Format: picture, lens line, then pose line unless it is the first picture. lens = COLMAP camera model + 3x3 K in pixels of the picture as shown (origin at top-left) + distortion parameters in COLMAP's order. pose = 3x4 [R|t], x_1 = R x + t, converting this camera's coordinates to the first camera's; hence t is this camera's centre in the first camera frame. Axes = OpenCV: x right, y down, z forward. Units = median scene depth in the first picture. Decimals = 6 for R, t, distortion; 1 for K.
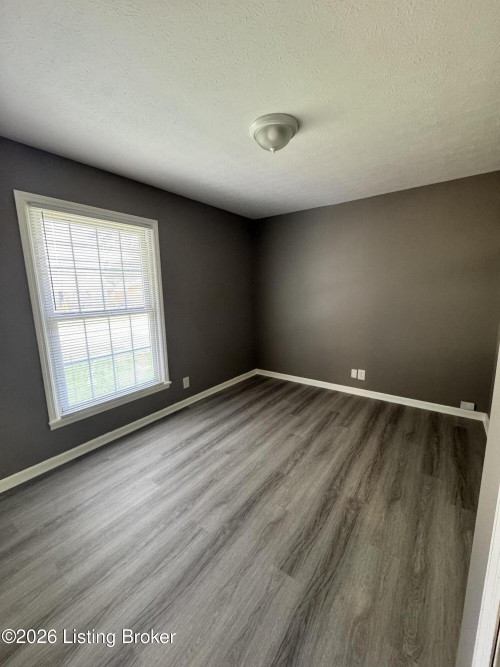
lens RADIAL K [[266.5, 0, 251.1], [0, 266.5, 330.6], [0, 0, 1]] dist [0.000610, -0.000040]
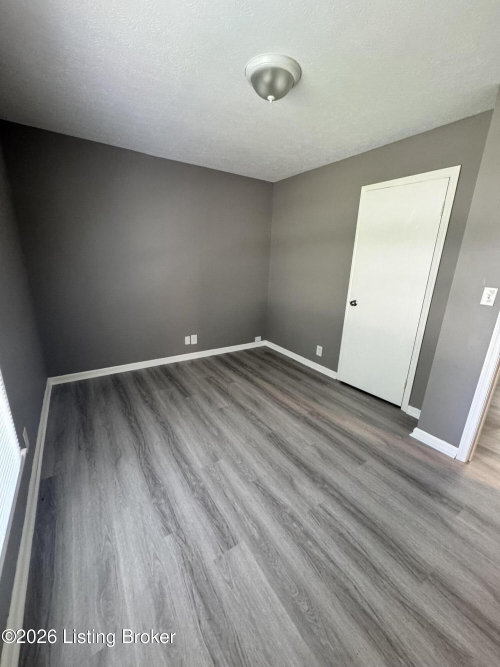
lens RADIAL K [[266.5, 0, 249.8], [0, 266.5, 332.0], [0, 0, 1]] dist [0.000610, -0.000040]
pose [[0.348403, -0.224019, 0.910182, -0.639553], [0.106237, 0.974202, 0.199110, -0.072966], [-0.931305, 0.027325, 0.363213, 0.528648]]
